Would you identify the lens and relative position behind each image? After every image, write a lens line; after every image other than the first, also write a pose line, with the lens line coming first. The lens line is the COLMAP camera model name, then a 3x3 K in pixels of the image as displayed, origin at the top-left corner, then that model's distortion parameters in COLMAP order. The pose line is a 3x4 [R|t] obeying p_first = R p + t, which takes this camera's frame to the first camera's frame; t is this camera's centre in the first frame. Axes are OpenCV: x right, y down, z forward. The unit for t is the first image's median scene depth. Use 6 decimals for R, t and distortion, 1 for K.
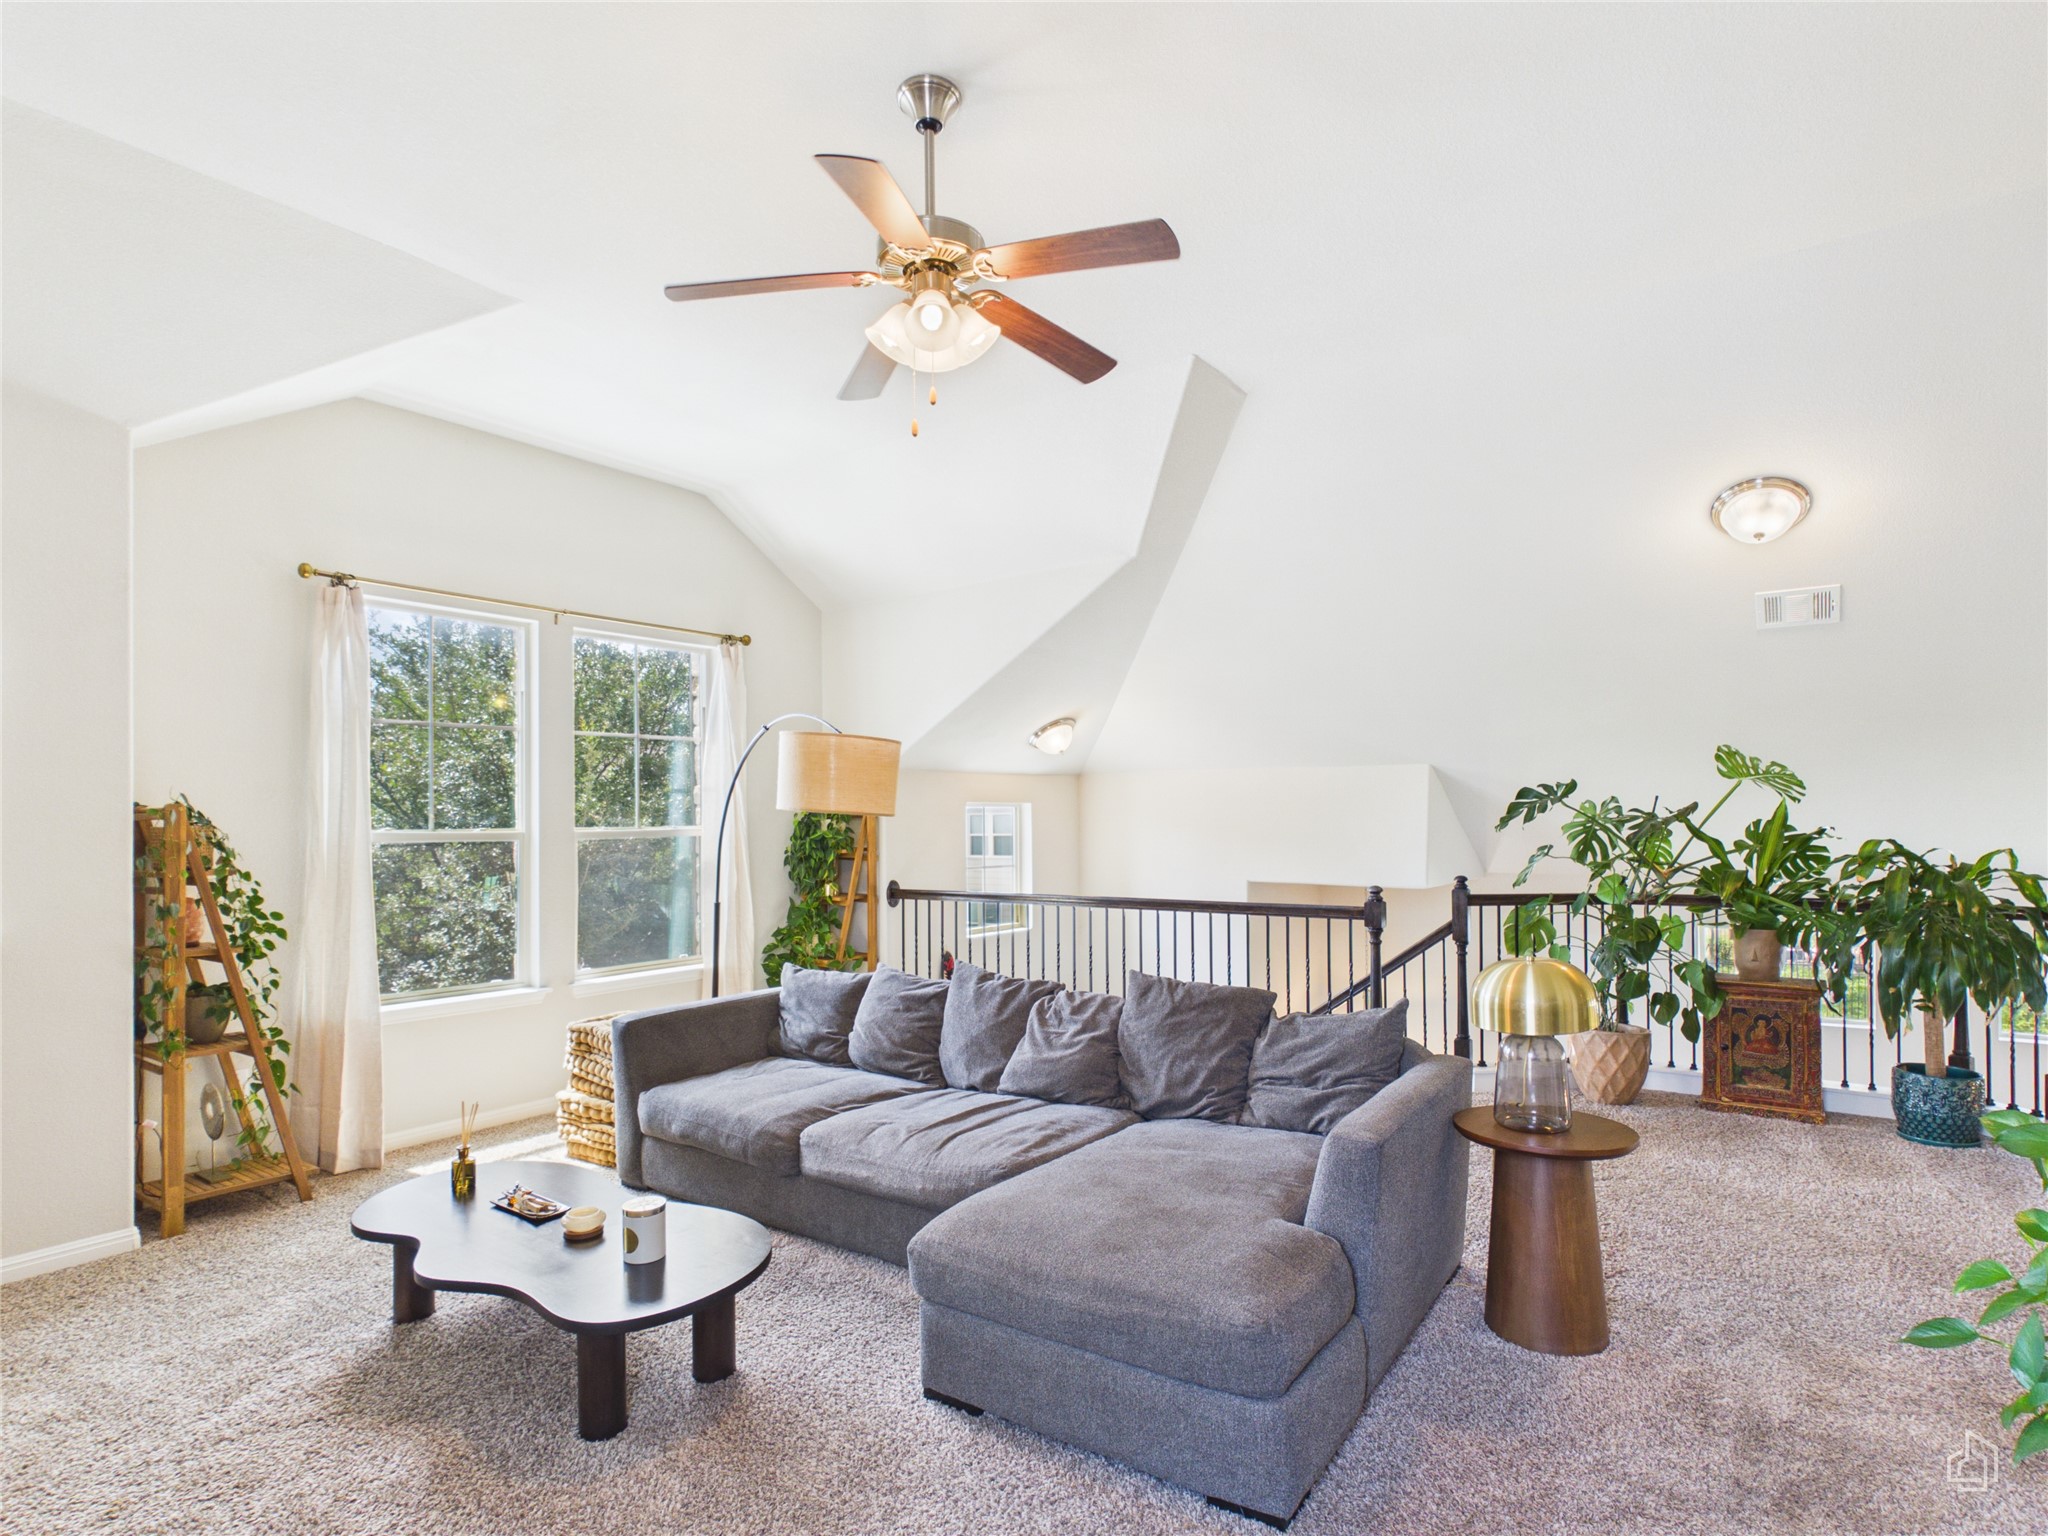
lens RADIAL K [[1076.1, 0, 1024.5], [0, 1076.1, 832.5], [0, 0, 1]] dist [0.000905, 0.000540]
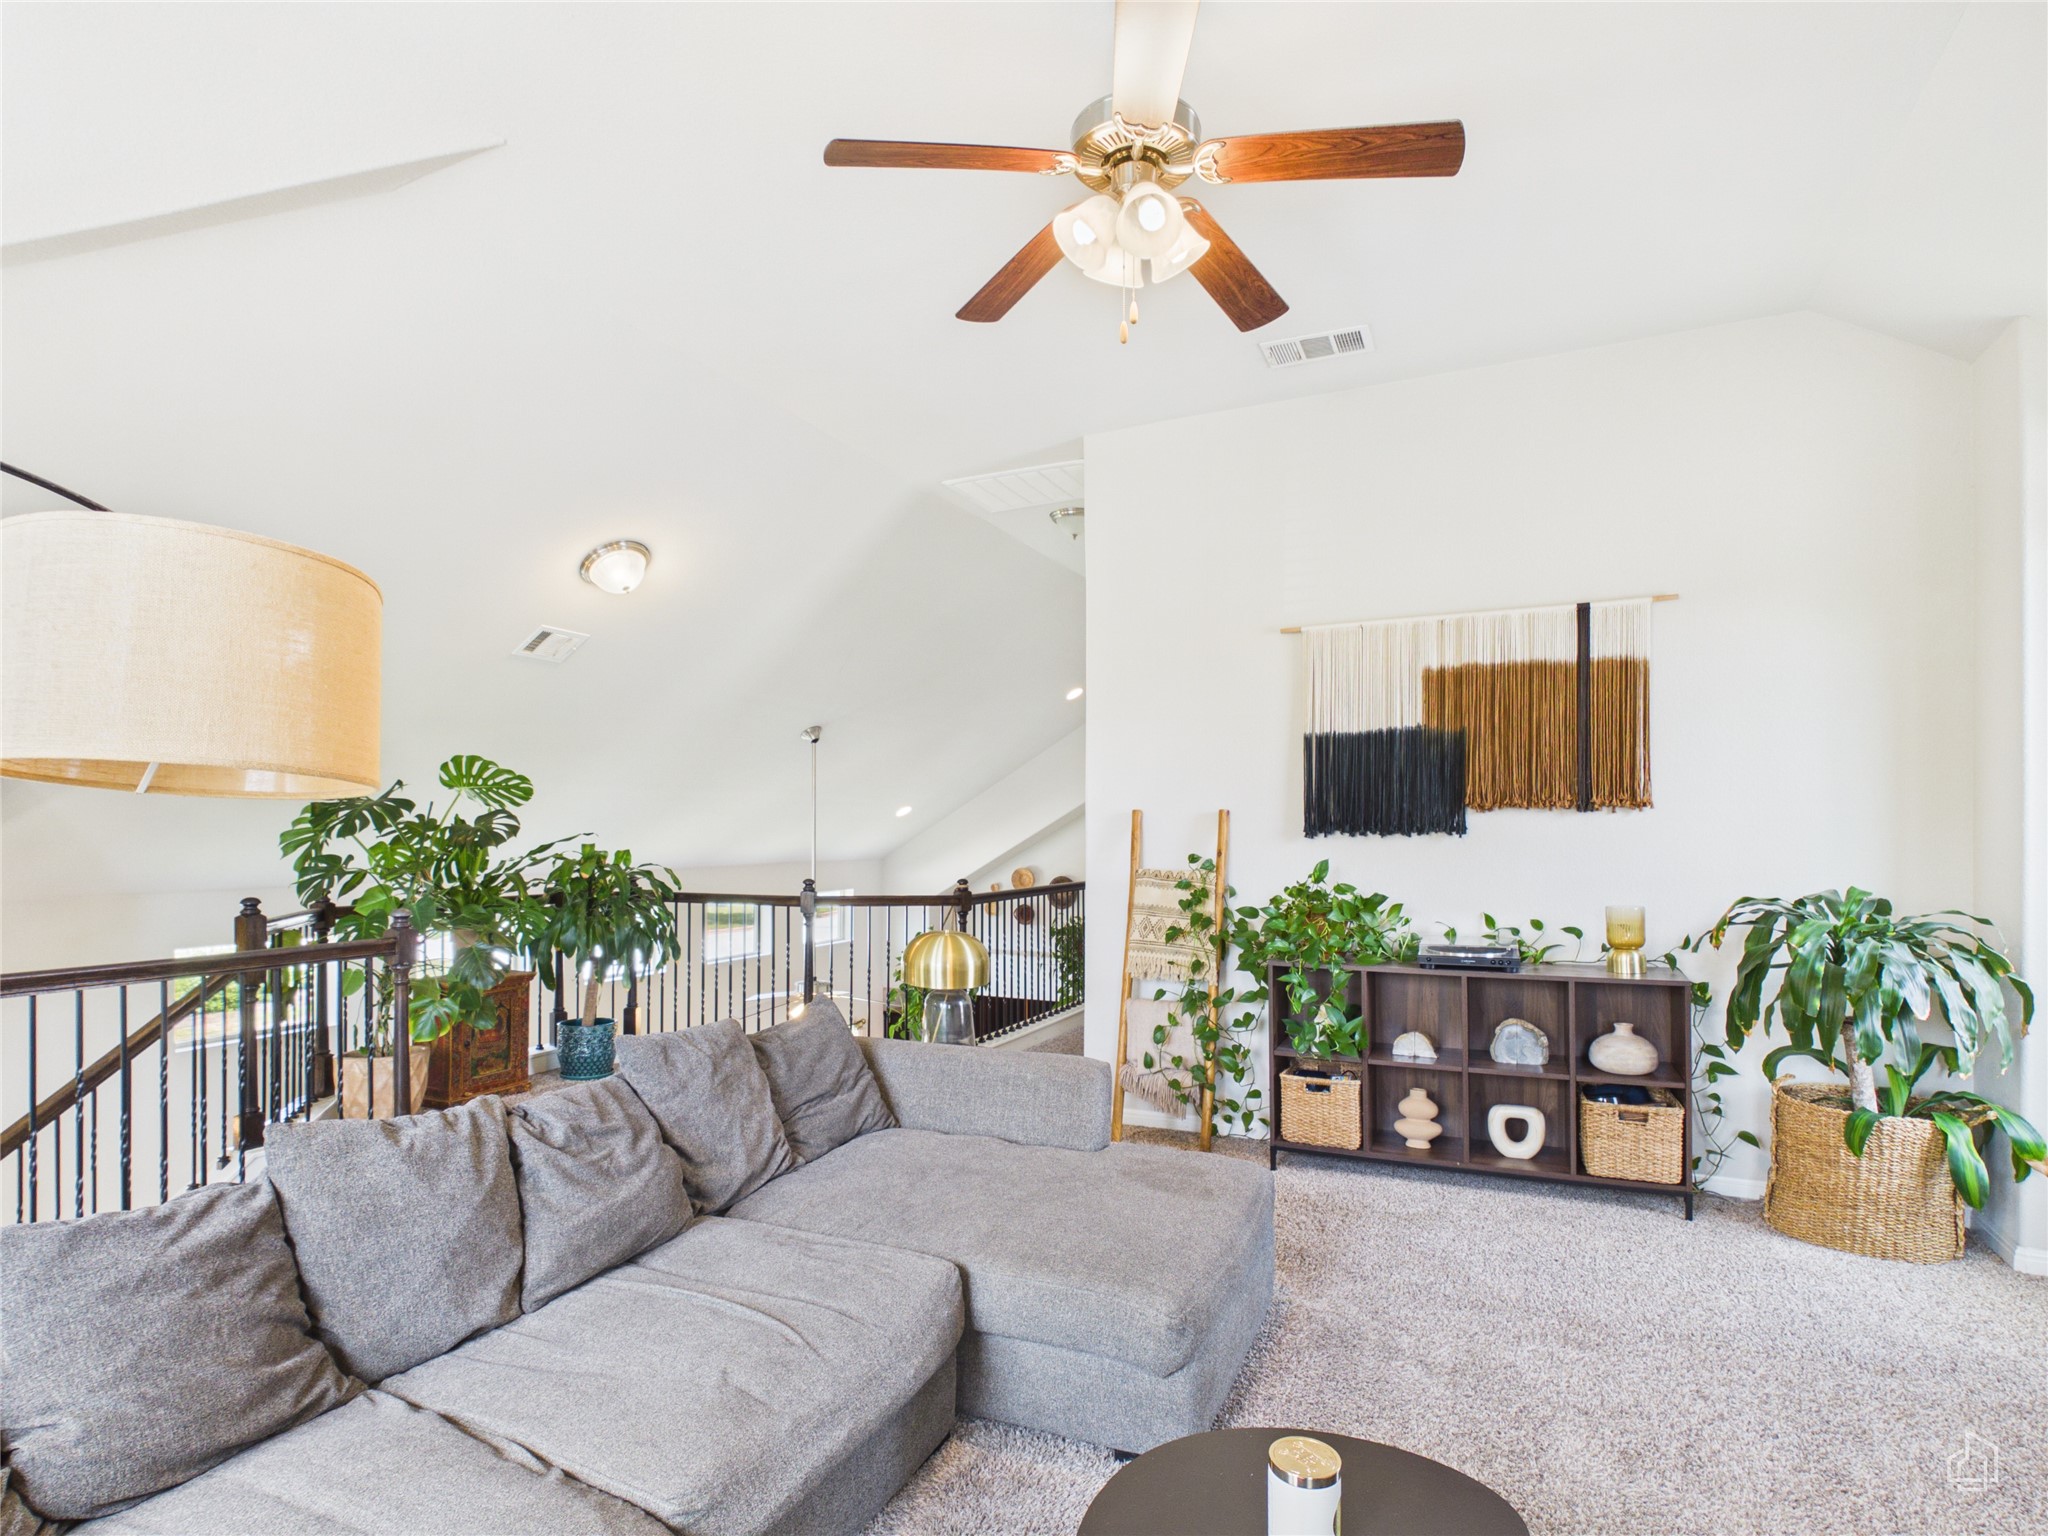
lens RADIAL K [[1076.1, 0, 1024.5], [0, 1076.1, 832.5], [0, 0, 1]] dist [0.000905, 0.000540]
pose [[-0.189387, 0.004881, 0.981890, -0.573587], [0.009112, 0.999953, -0.003213, 0.002315], [-0.981860, 0.008338, -0.189422, 0.798577]]
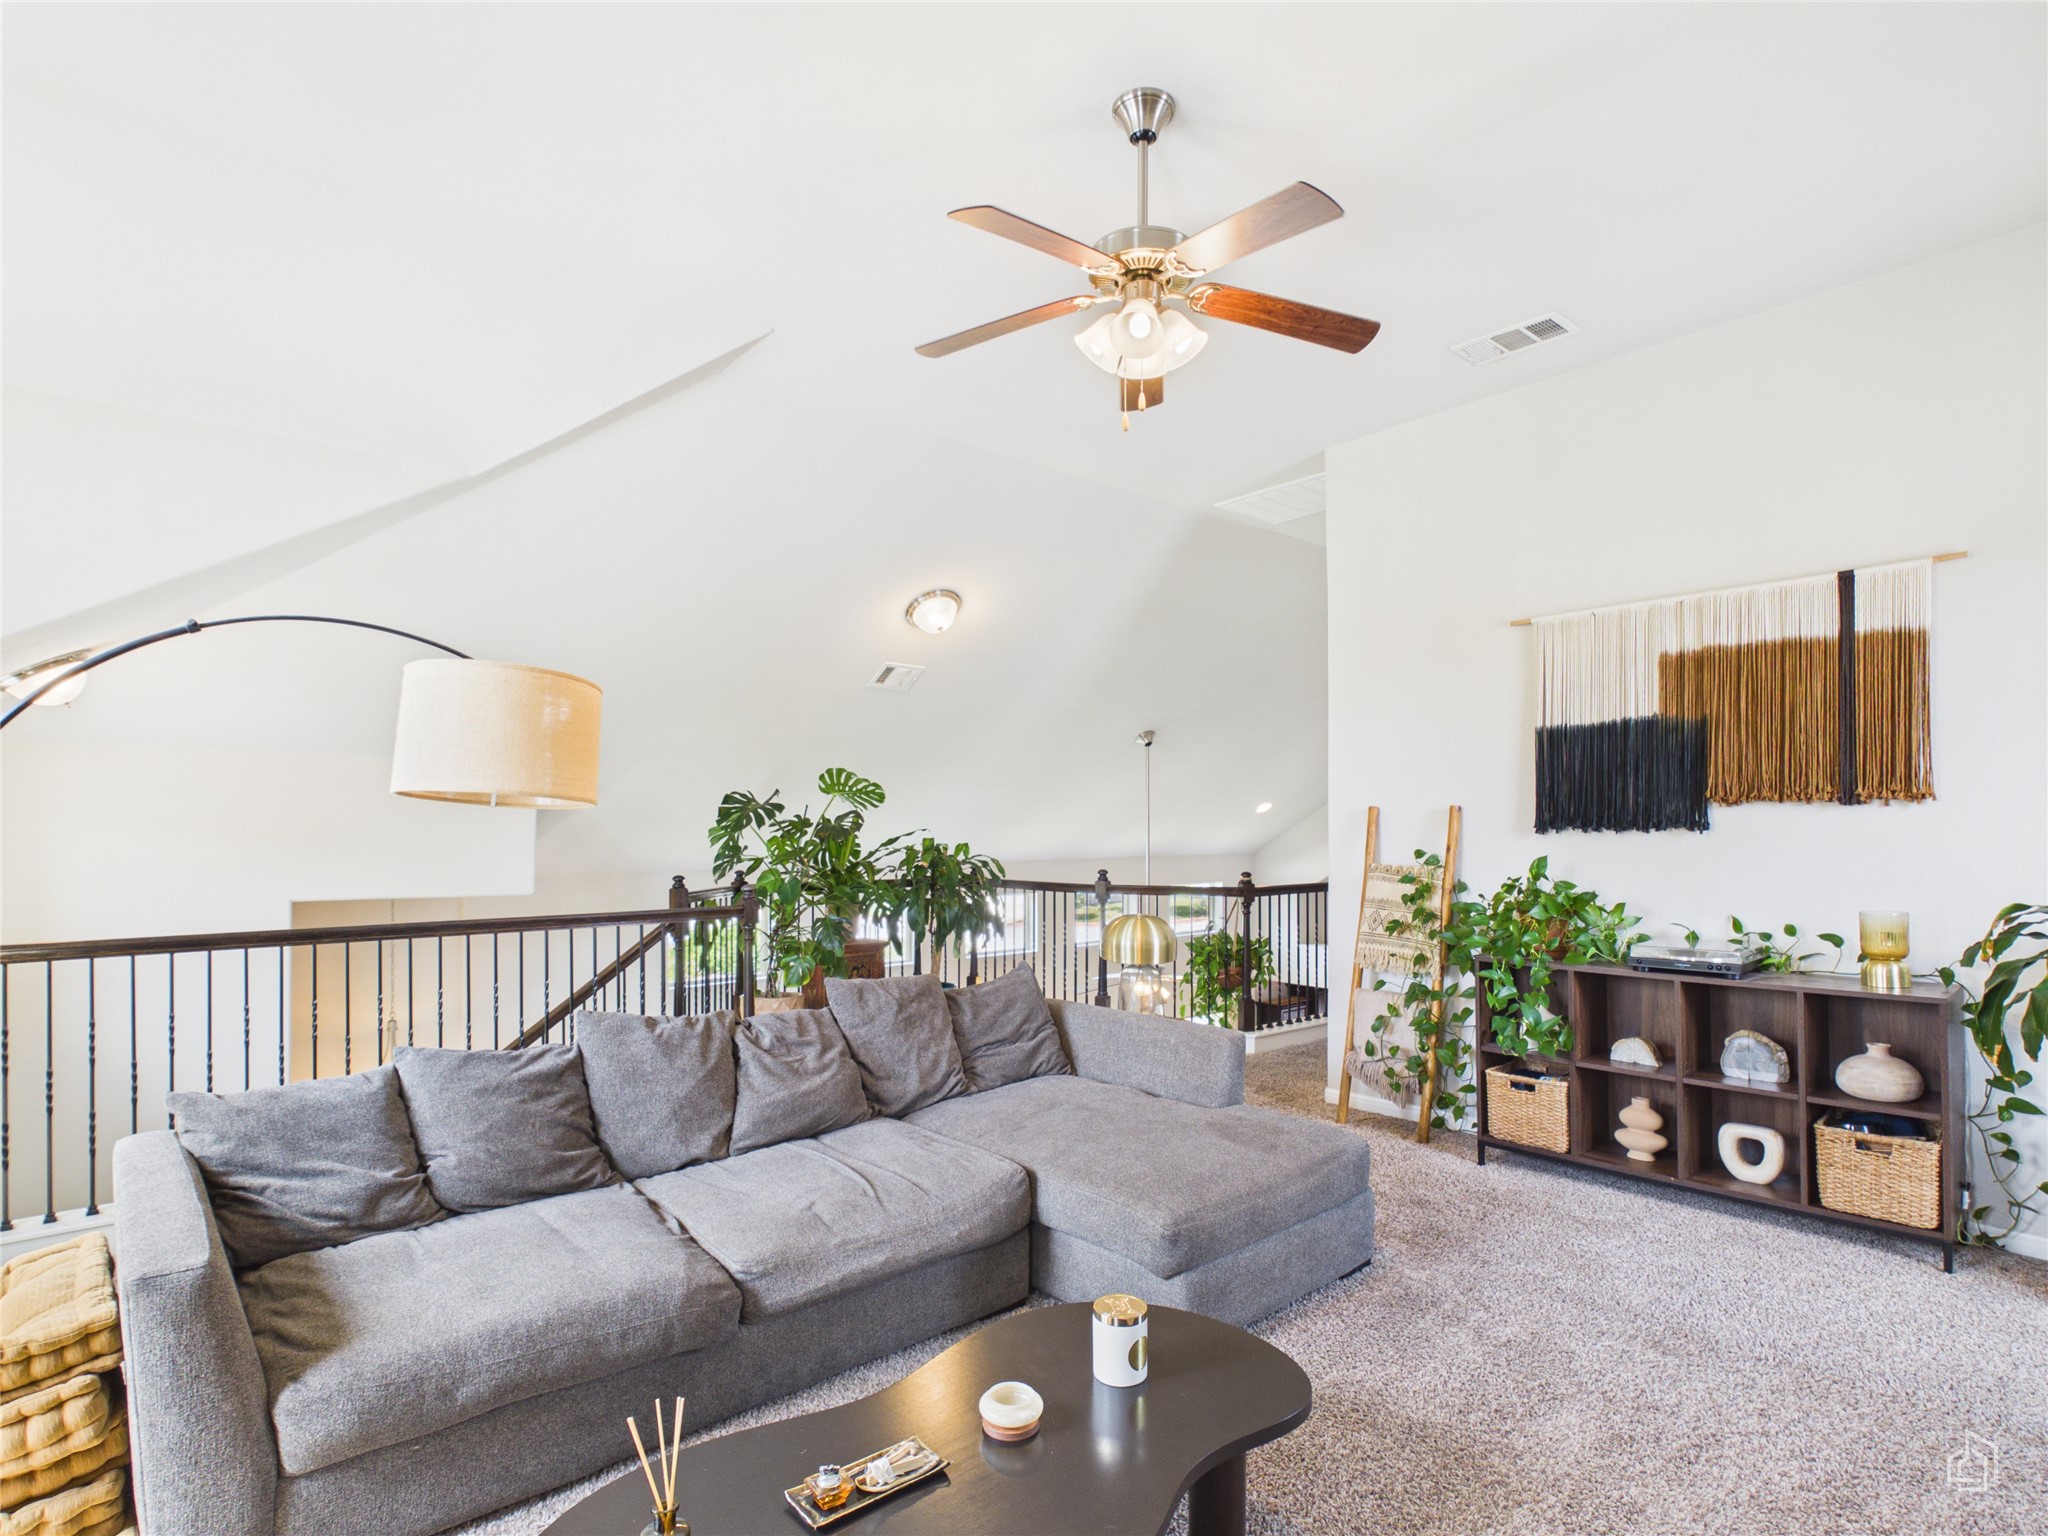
lens RADIAL K [[1076.1, 0, 1024.5], [0, 1076.1, 832.5], [0, 0, 1]] dist [0.000905, 0.000540]
pose [[0.227991, 0.000593, 0.973663, -0.710985], [0.007663, 0.999968, -0.002404, 0.004202], [-0.973633, 0.008009, 0.227979, 0.562599]]
